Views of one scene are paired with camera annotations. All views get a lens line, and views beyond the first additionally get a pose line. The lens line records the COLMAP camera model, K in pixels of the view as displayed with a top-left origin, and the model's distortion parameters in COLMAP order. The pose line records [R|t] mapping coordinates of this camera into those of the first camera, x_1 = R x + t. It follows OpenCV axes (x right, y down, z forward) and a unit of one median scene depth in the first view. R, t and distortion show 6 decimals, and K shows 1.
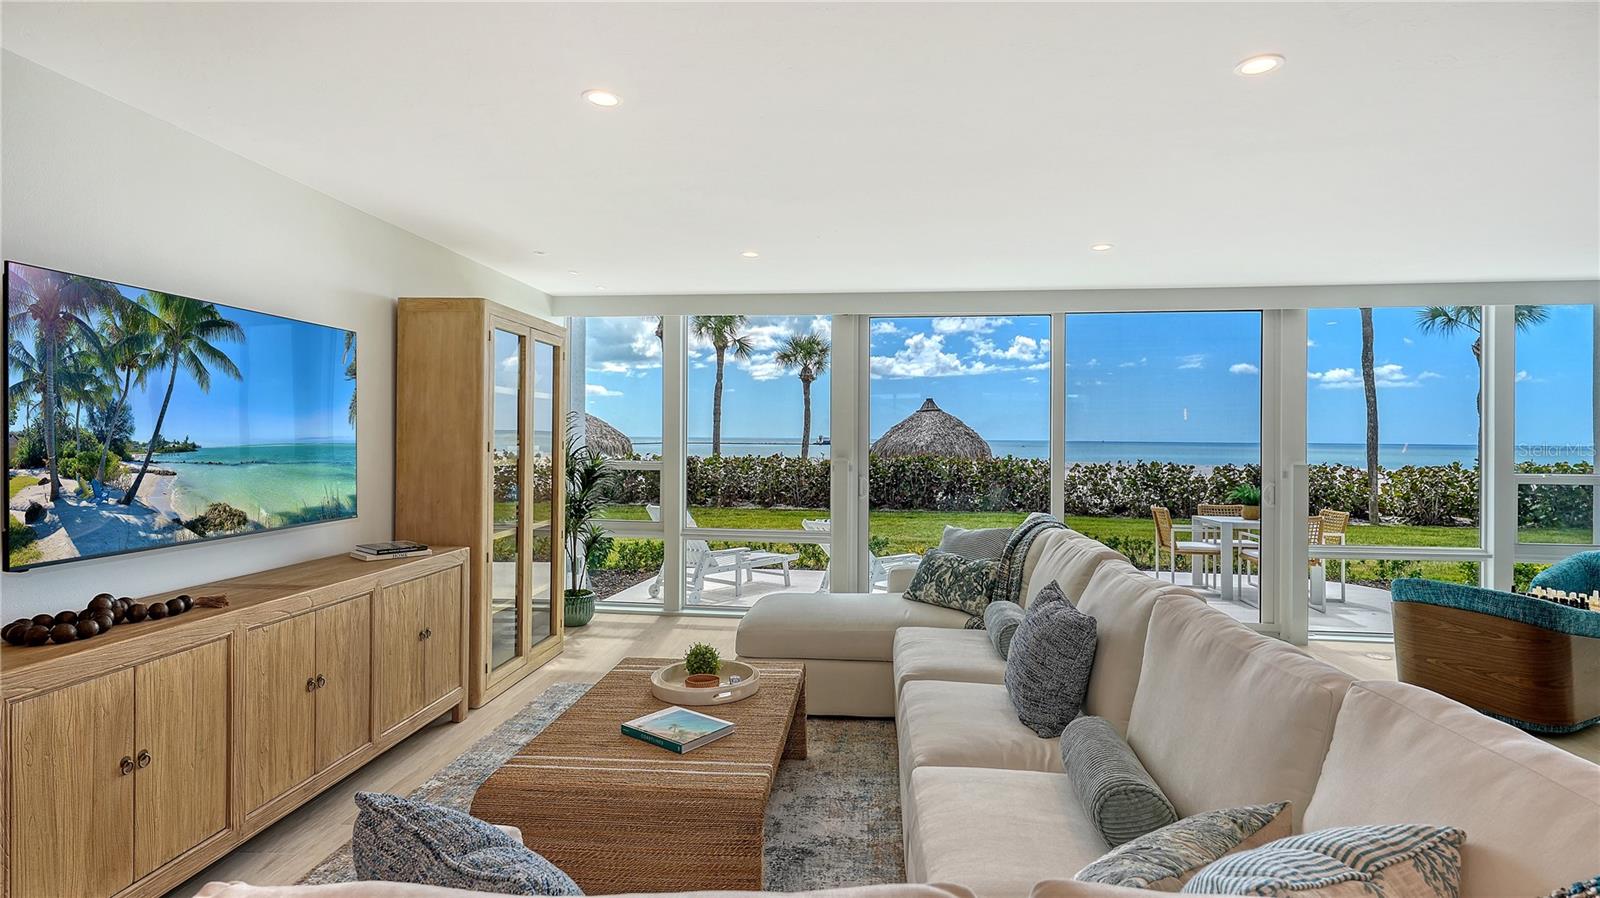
lens RADIAL K [[811.5, 0, 842.3], [0, 811.5, 426.1], [0, 0, 1]] dist [0.058565, 0.002171]
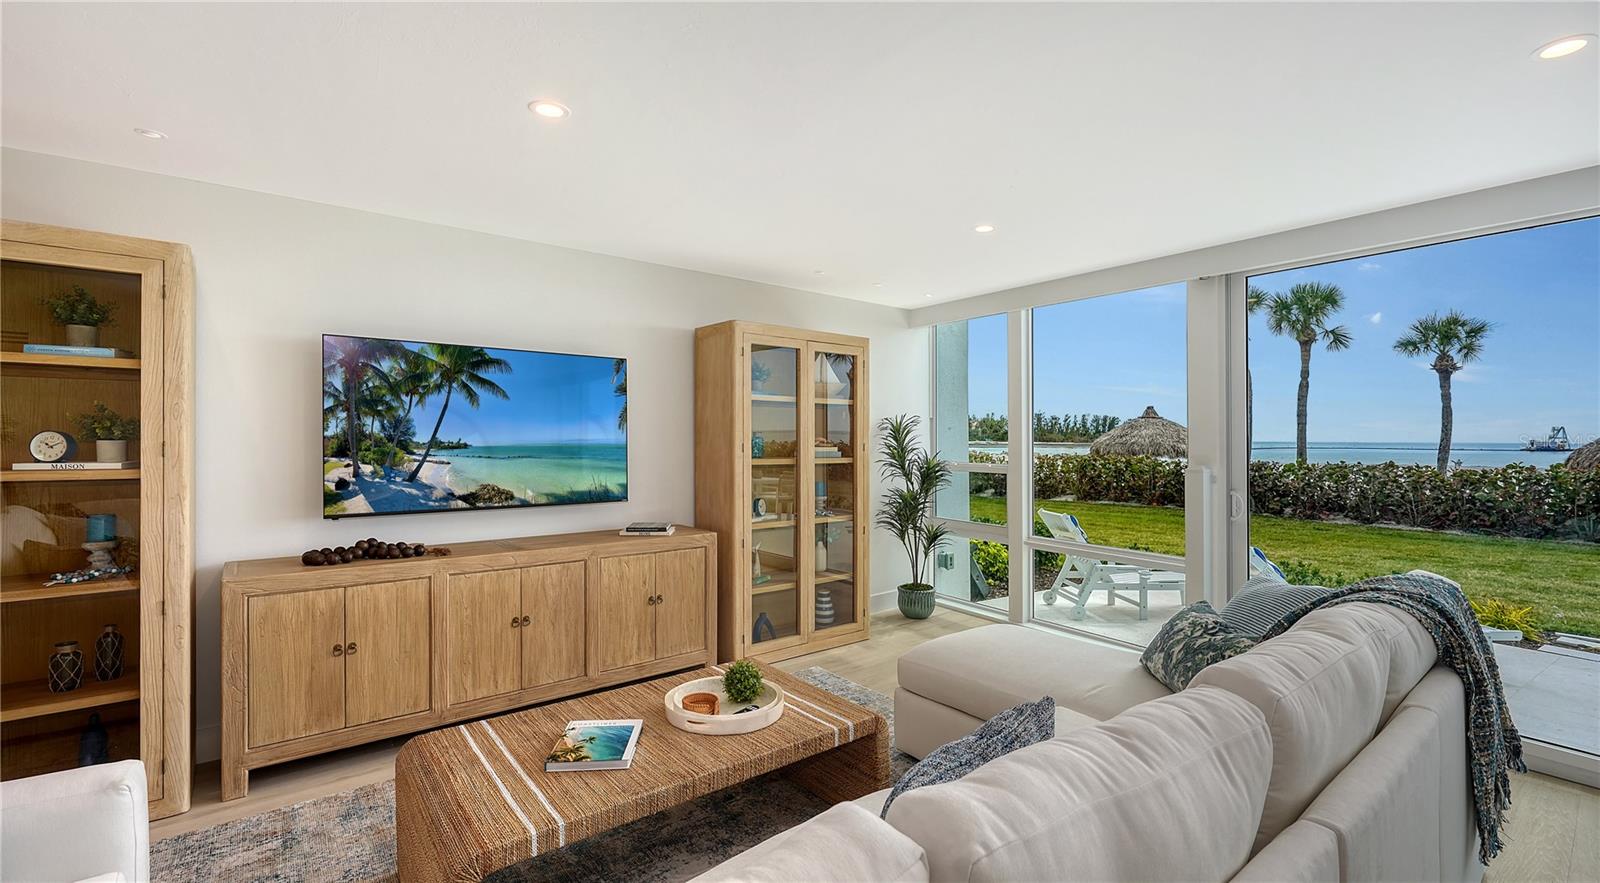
lens RADIAL K [[697.2, 0, 813.7], [0, 697.2, 423.9], [0, 0, 1]] dist [0.020971, 0.000198]
pose [[0.672720, -0.018826, -0.739658, 0.564203], [0.010269, 0.999818, -0.016109, 0.012997], [0.739826, 0.003241, 0.672791, 0.628095]]
